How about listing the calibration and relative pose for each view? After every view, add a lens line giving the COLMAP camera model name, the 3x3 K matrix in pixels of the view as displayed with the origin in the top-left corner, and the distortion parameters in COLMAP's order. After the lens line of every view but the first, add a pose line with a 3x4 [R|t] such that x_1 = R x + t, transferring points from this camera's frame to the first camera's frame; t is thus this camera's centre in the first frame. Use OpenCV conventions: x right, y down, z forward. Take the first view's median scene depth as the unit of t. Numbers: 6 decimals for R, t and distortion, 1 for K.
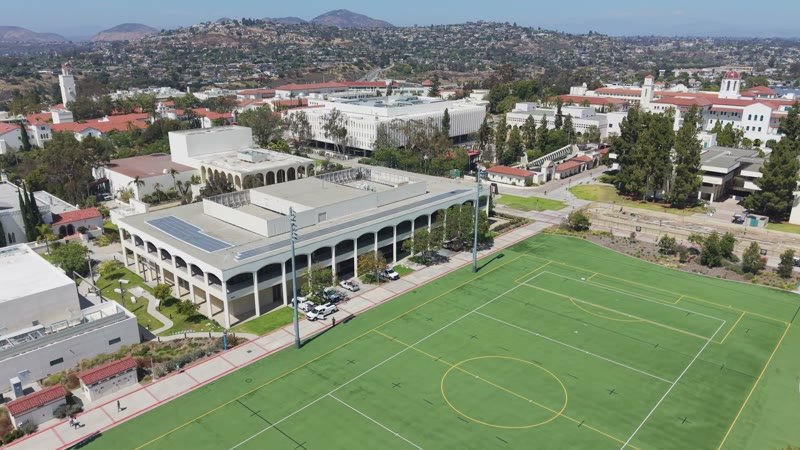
lens RADIAL K [[571.9, 0, 400.0], [0, 571.9, 225.0], [0, 0, 1]] dist [0.038840, -0.043163]
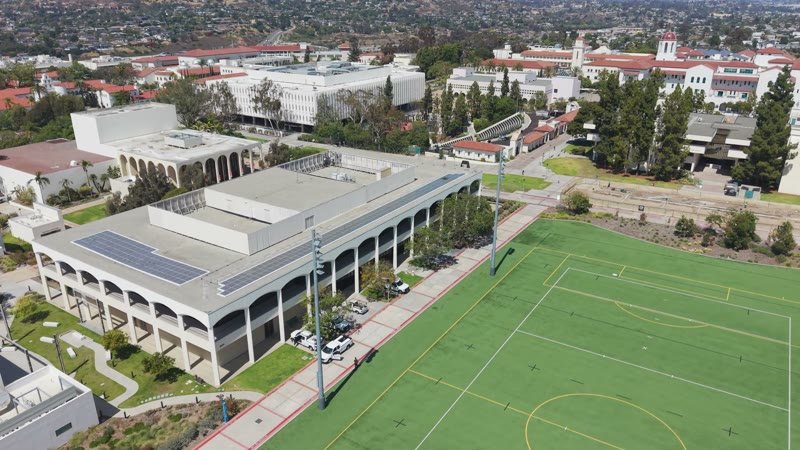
lens RADIAL K [[571.9, 0, 400.0], [0, 571.9, 225.0], [0, 0, 1]] dist [0.038840, -0.043163]
pose [[0.985091, -0.060740, 0.160958, -0.061026], [0.050976, 0.996640, 0.064117, -0.023719], [-0.164311, -0.054956, 0.984876, 0.080838]]
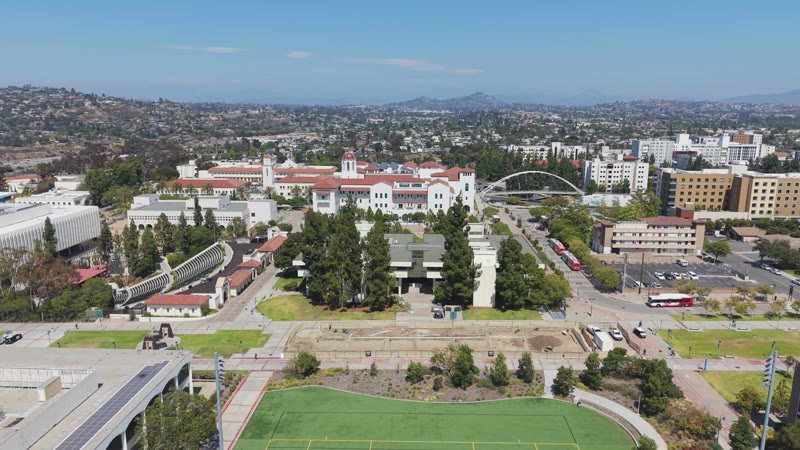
lens RADIAL K [[569.5, 0, 399.6], [0, 569.5, 227.8], [0, 0, 1]] dist [0.059200, -0.079072]
pose [[0.765484, -0.131242, 0.629929, -0.041466], [0.193979, 0.980502, -0.031439, -0.076950], [-0.613520, 0.146259, 0.776016, 0.134520]]
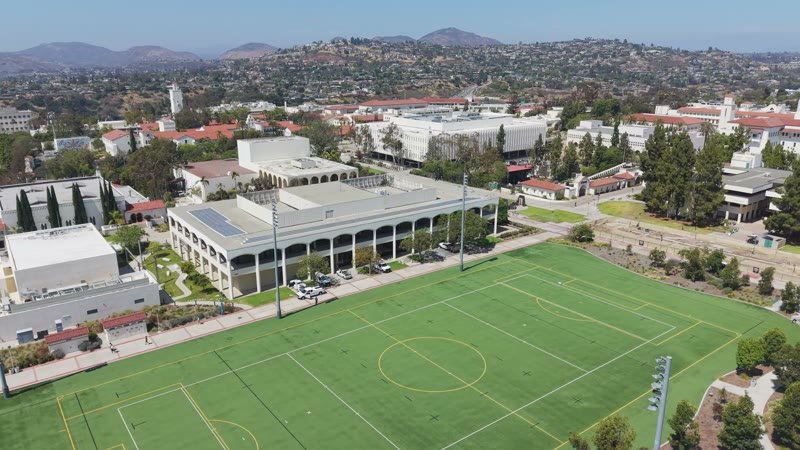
lens RADIAL K [[571.9, 0, 400.0], [0, 571.9, 225.0], [0, 0, 1]] dist [0.038840, -0.043163]
pose [[0.983568, 0.049121, -0.173725, 0.087982], [-0.053913, 0.998281, -0.022971, 0.011470], [0.172299, 0.031960, 0.984526, -0.044665]]
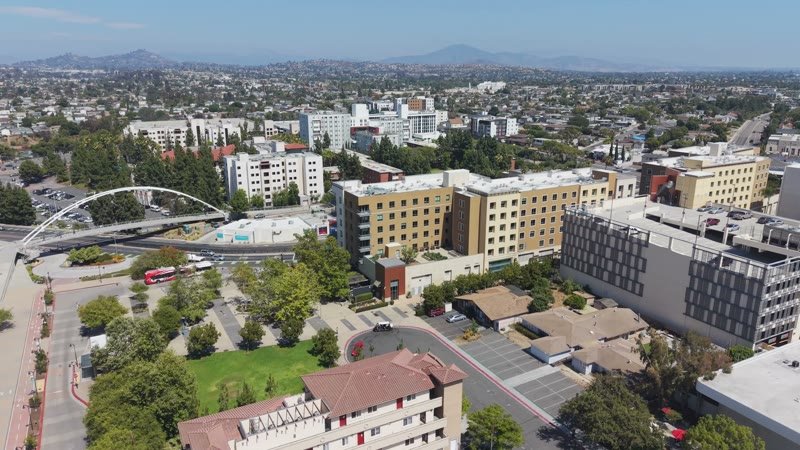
lens RADIAL K [[571.9, 0, 400.0], [0, 571.9, 225.0], [0, 0, 1]] dist [0.038840, -0.043163]
pose [[0.330714, -0.251144, 0.909700, 0.458427], [0.288552, 0.944686, 0.155903, -0.153016], [-0.898535, 0.210936, 0.384889, 0.360593]]
